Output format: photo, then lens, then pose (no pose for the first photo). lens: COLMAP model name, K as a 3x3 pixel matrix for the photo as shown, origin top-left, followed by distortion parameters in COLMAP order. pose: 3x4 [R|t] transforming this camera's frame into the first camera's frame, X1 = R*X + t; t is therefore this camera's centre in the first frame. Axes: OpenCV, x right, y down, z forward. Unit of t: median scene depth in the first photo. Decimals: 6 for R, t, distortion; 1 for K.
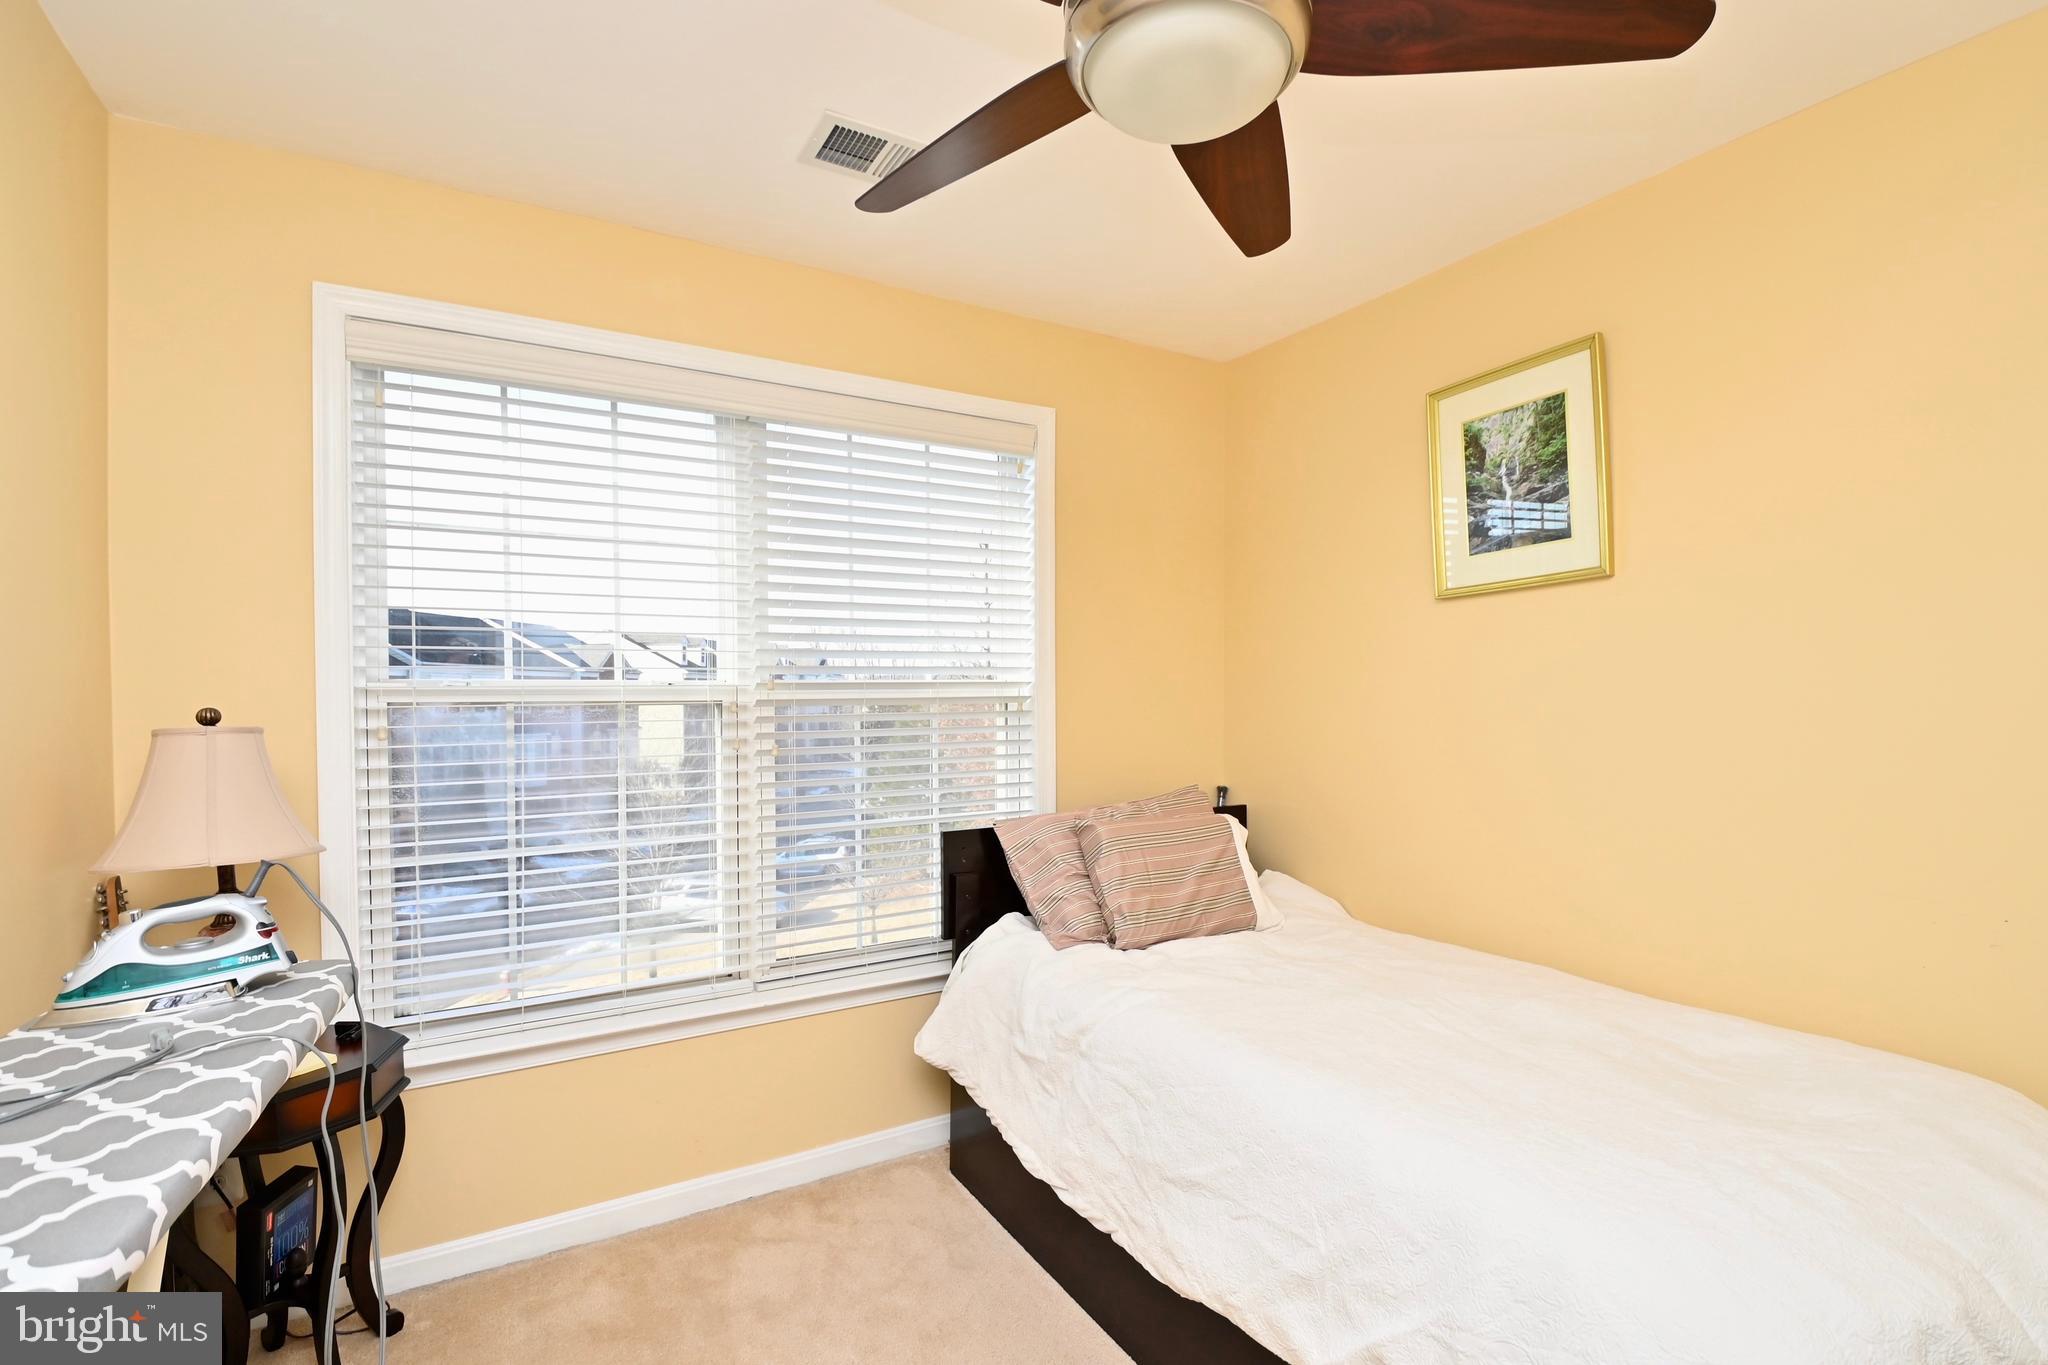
lens RADIAL K [[928.0, 0, 1028.4], [0, 928.0, 693.7], [0, 0, 1]] dist [0.018310, -0.023902]
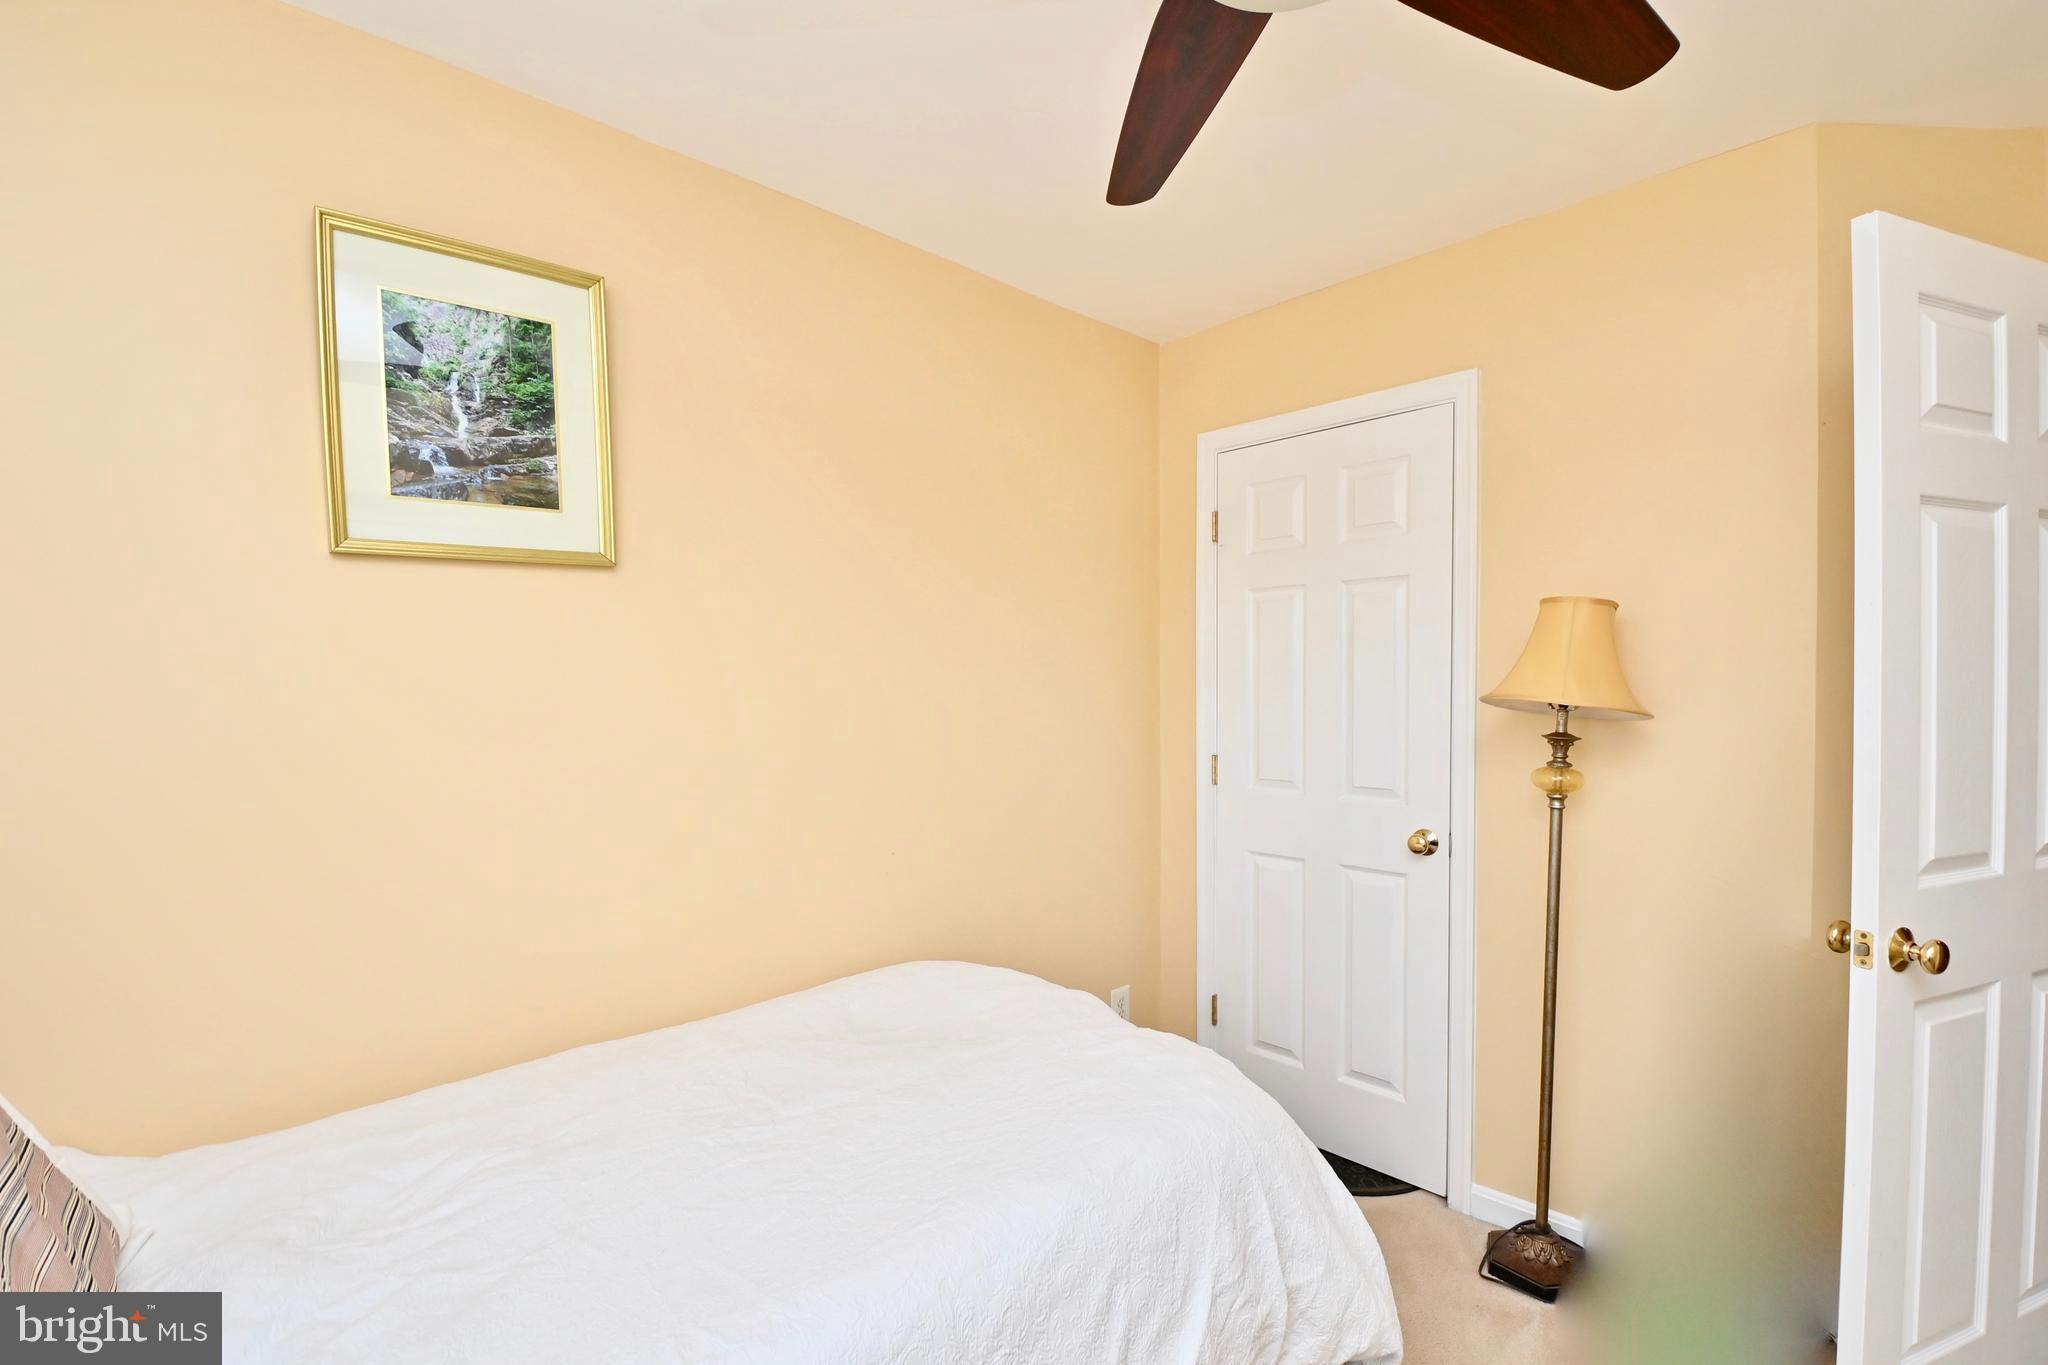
lens RADIAL K [[928.0, 0, 1028.4], [0, 928.0, 693.7], [0, 0, 1]] dist [0.018310, -0.023902]
pose [[-0.227443, -0.000935, 0.973791, -0.280741], [0.009981, 0.999945, 0.003291, -0.006067], [-0.973740, 0.010468, -0.227421, 0.750323]]
